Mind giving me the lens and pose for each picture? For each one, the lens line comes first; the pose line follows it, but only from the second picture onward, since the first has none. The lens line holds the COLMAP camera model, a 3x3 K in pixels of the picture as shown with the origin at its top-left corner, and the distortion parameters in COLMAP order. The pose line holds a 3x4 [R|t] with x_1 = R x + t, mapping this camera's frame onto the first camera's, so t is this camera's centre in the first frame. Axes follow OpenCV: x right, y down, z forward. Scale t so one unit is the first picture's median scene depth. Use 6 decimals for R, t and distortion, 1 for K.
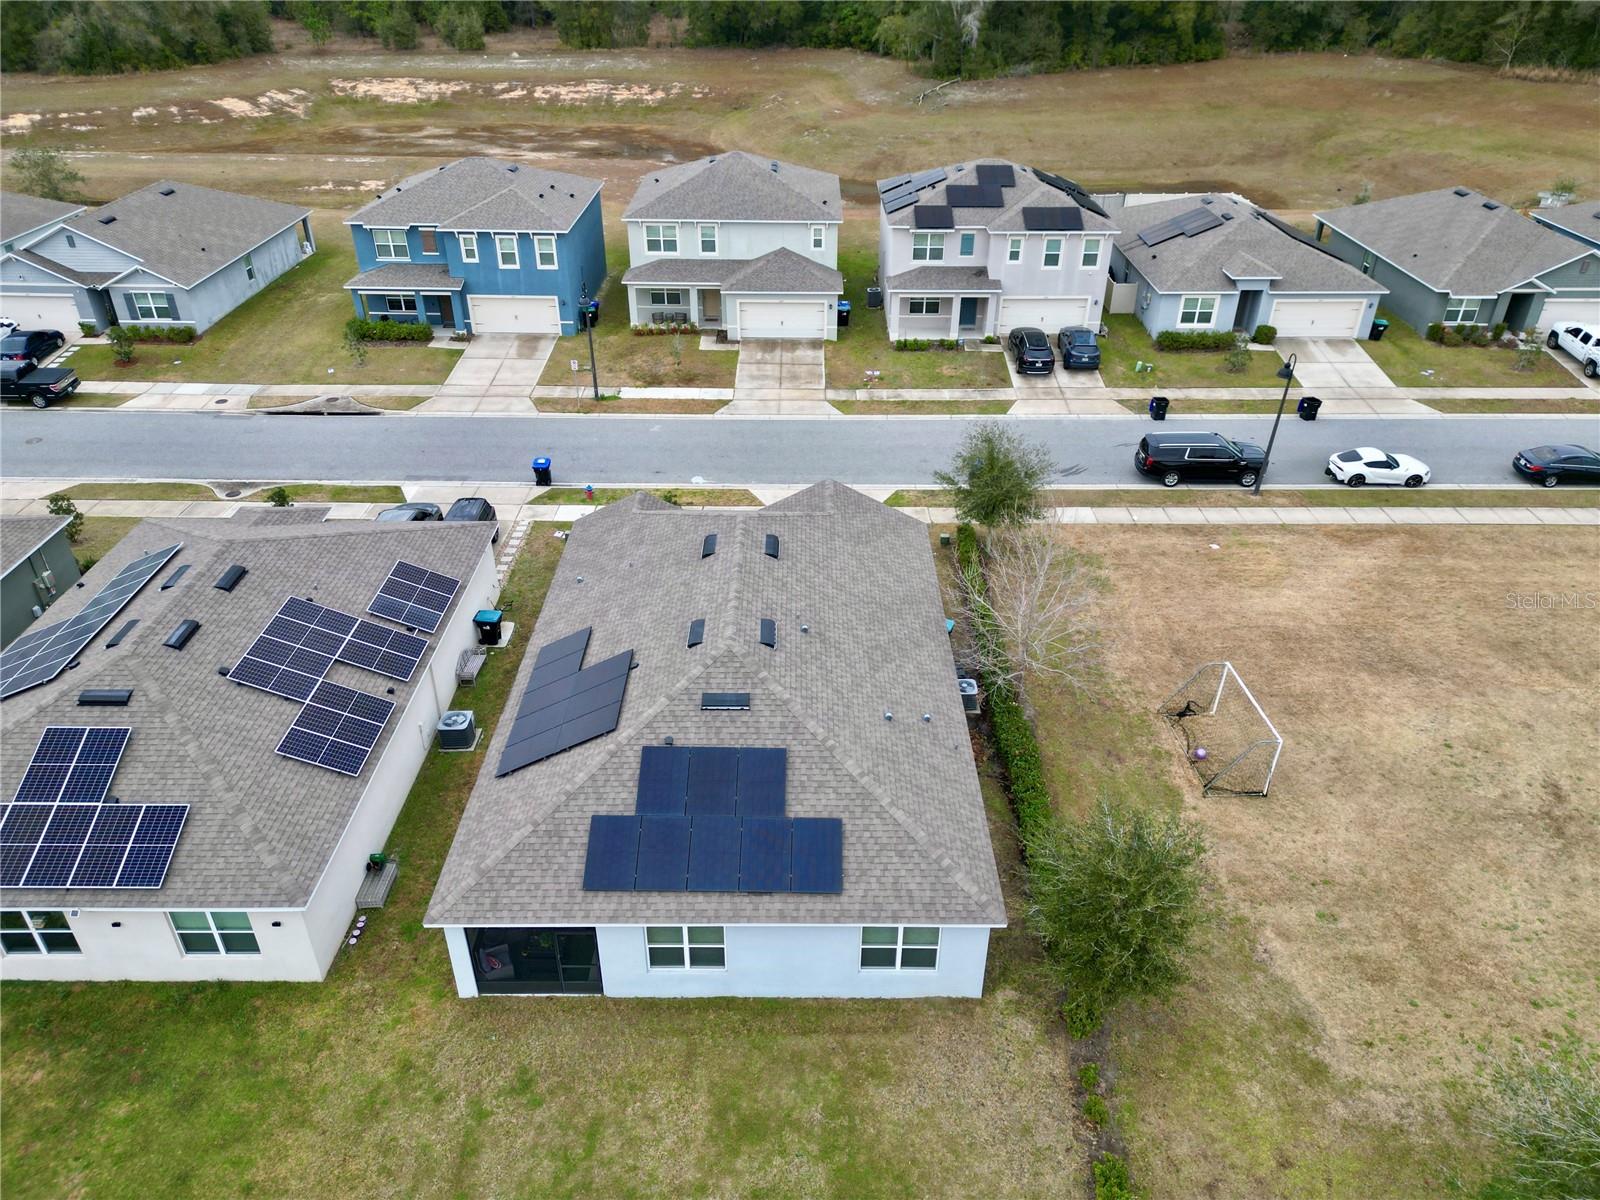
lens RADIAL K [[1130.1, 0, 801.3], [0, 1130.1, 611.0], [0, 0, 1]] dist [0.063285, -0.056023]
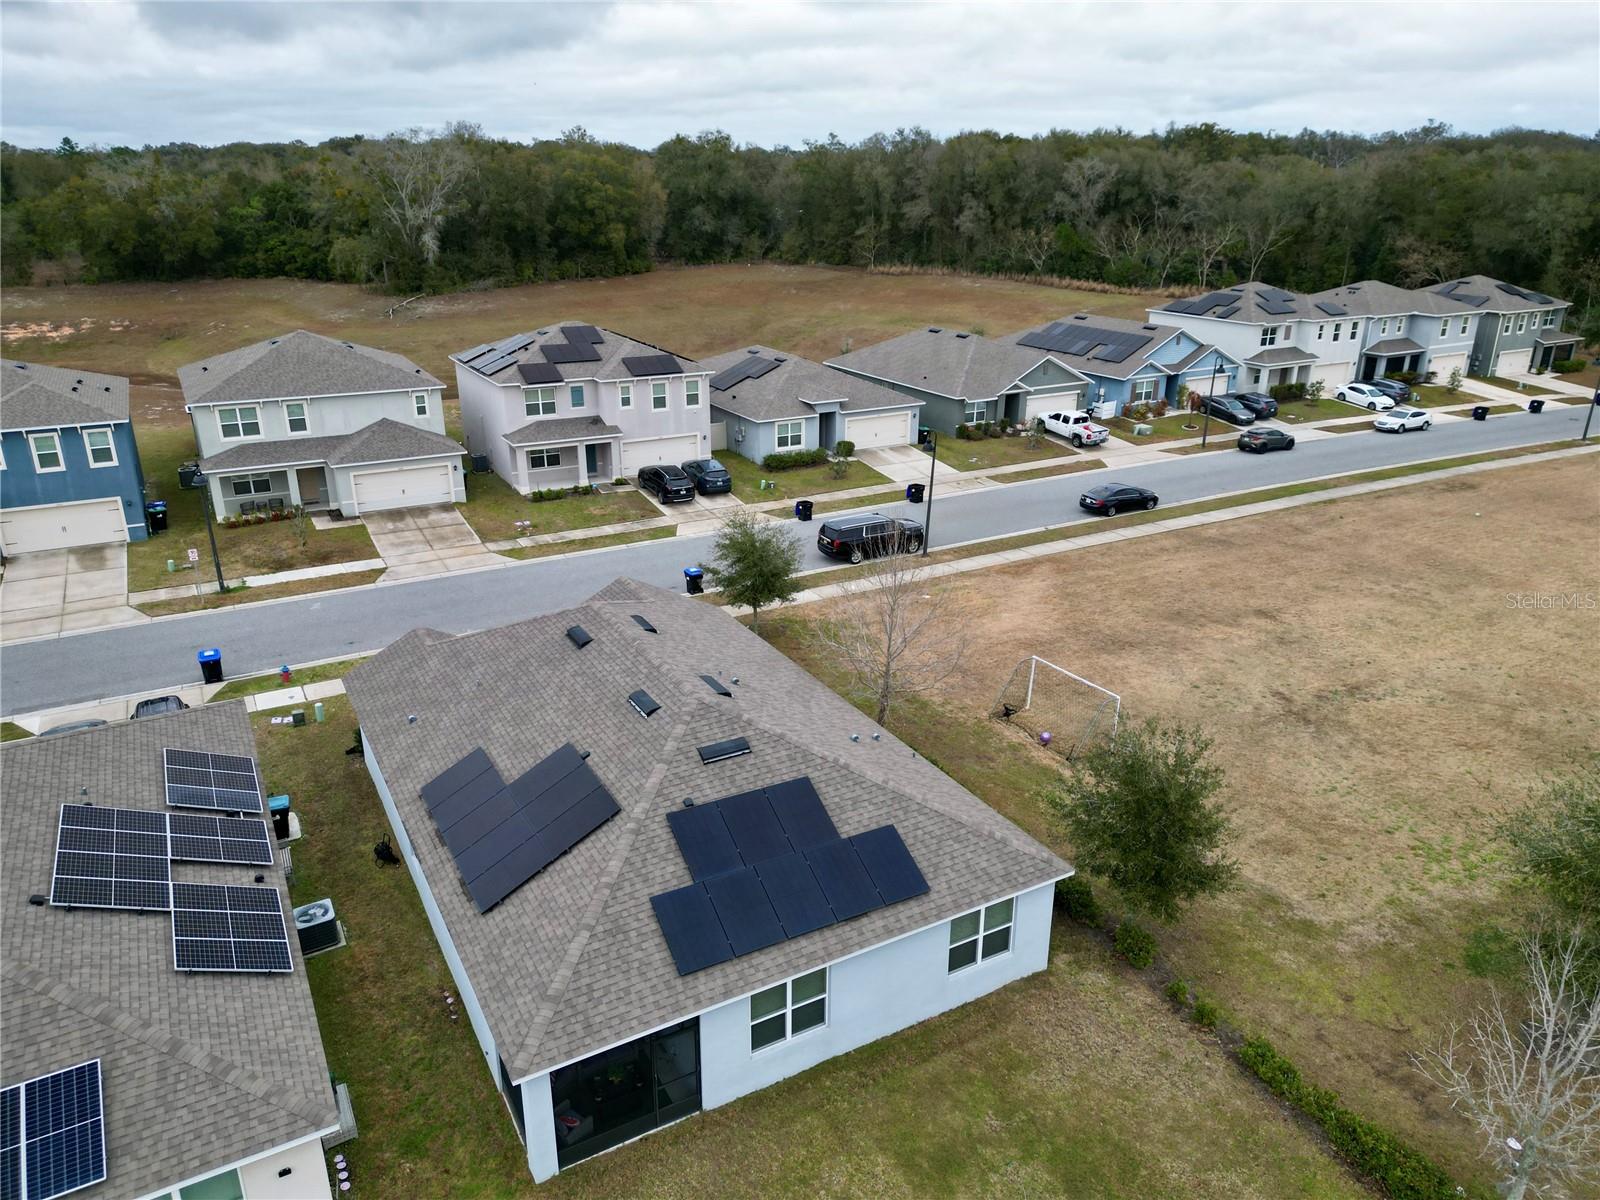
lens RADIAL K [[1130.1, 0, 809.0], [0, 1130.1, 604.6], [0, 0, 1]] dist [0.063285, -0.056023]
pose [[0.869045, -0.176839, 0.462048, -0.190155], [0.262710, 0.956333, -0.128104, 0.047159], [-0.419218, 0.232712, 0.877554, 0.058929]]
